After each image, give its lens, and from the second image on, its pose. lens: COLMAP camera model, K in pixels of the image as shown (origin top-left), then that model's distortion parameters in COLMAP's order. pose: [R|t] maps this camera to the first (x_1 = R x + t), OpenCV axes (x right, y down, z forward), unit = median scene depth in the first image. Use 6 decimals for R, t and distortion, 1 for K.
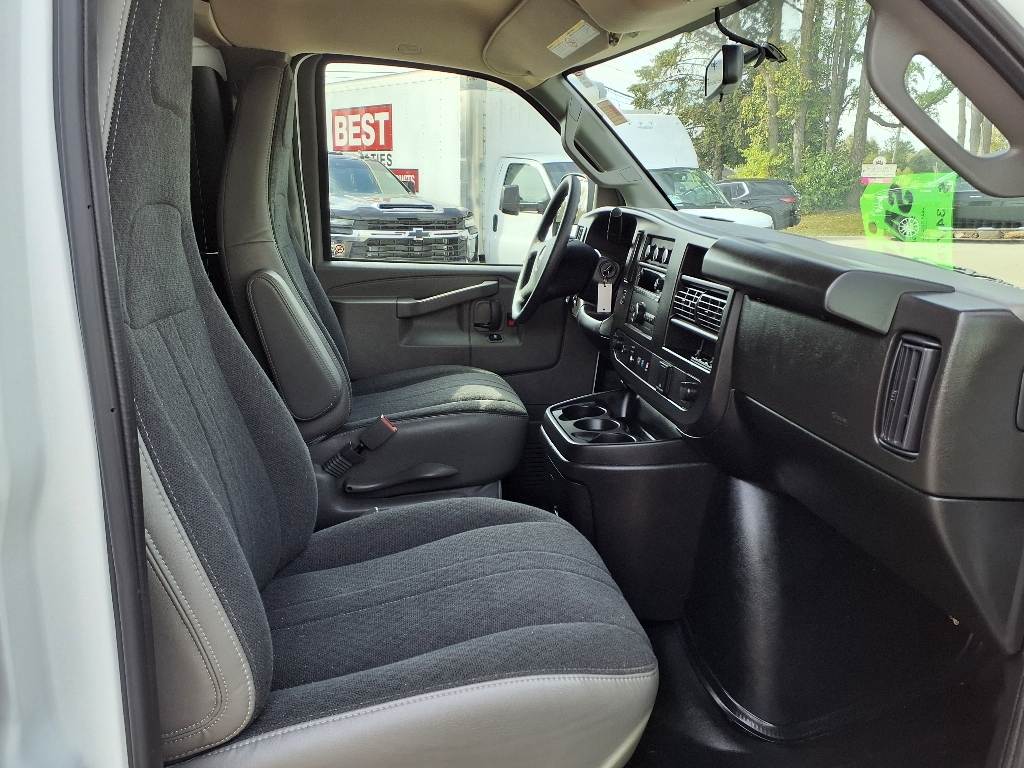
lens RADIAL K [[817.4, 0, 511.0], [0, 817.4, 404.2], [0, 0, 1]] dist [0.096666, -0.256542]
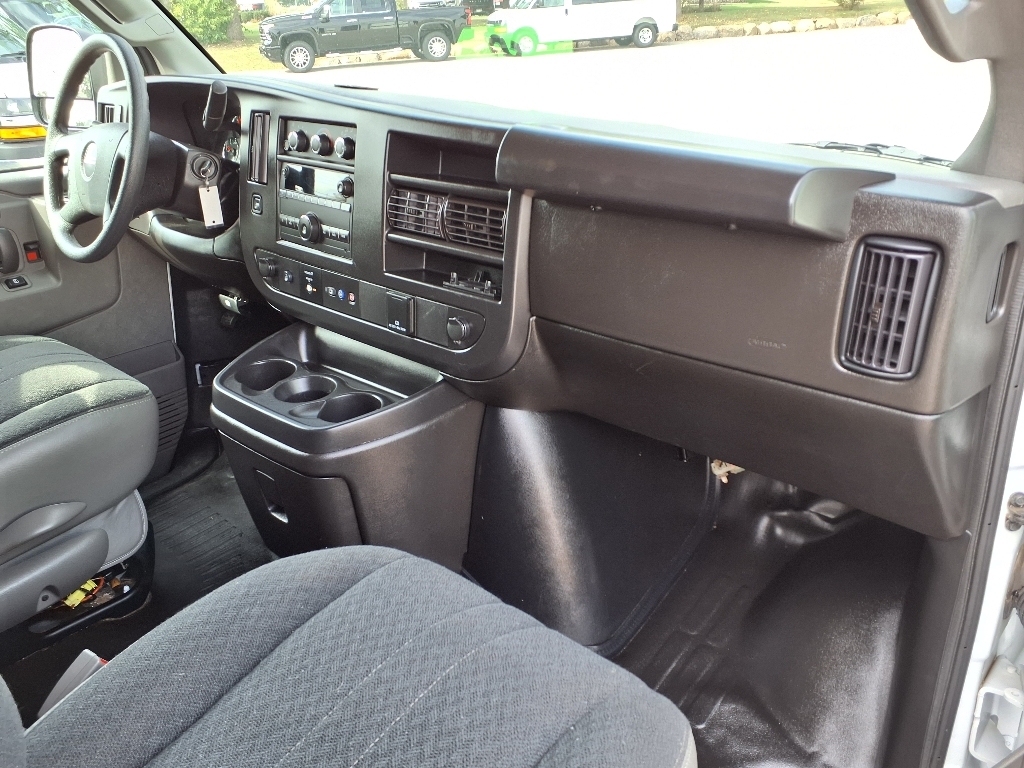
lens RADIAL K [[798.6, 0, 512.0], [0, 798.6, 384.0], [0, 0, 1]] dist [0.101811, -0.155205]
pose [[0.759833, -0.295284, 0.579190, -0.161088], [0.194670, 0.953362, 0.230659, -0.101521], [-0.620288, -0.062511, 0.781880, 0.279419]]
